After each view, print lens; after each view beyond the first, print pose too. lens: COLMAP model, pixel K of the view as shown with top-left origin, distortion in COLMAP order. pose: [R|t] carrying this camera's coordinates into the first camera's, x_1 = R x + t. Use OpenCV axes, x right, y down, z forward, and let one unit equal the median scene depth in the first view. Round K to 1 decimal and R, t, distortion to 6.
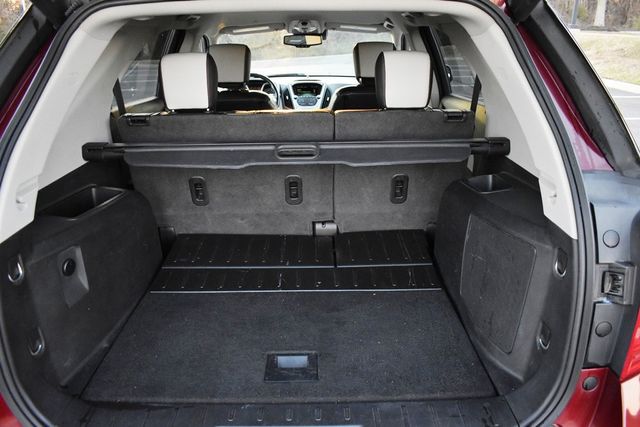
lens RADIAL K [[496.5, 0, 320.0], [0, 496.5, 213.5], [0, 0, 1]] dist [-0.090423, 0.006131]
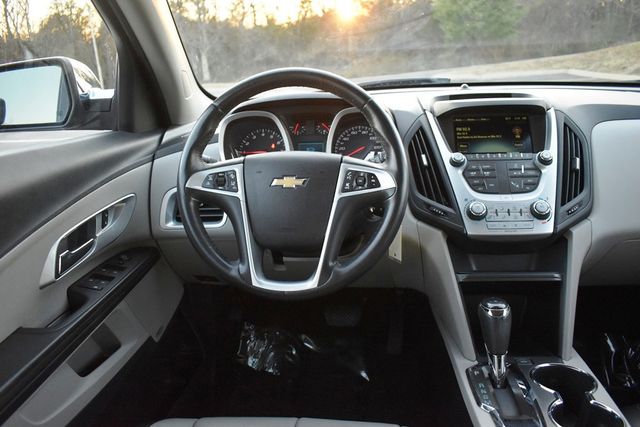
lens RADIAL K [[500.5, 0, 320.0], [0, 500.5, 213.5], [0, 0, 1]] dist [-0.091106, 0.004765]
pose [[0.991455, -0.007050, -0.130261, -0.087247], [0.000836, 0.998862, -0.047694, -0.191515], [0.130449, 0.047178, 0.990332, 0.719484]]
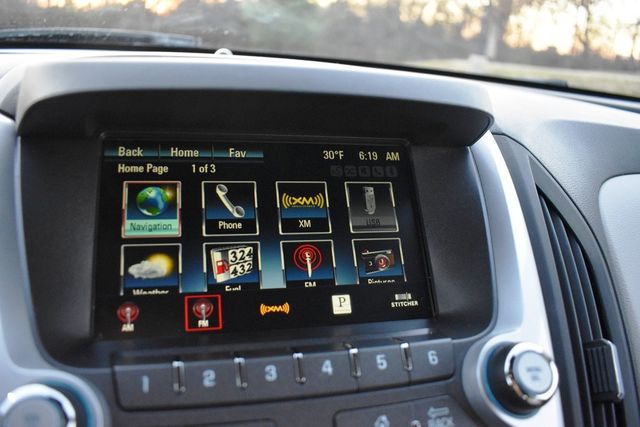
lens RADIAL K [[483.0, 0, 320.0], [0, 483.0, 213.5], [0, 0, 1]] dist [-0.100008, 0.002509]
pose [[0.966890, -0.001381, 0.255190, -0.035593], [0.010270, 0.999386, -0.033503, -0.249527], [-0.254987, 0.035014, 0.966310, 0.947356]]
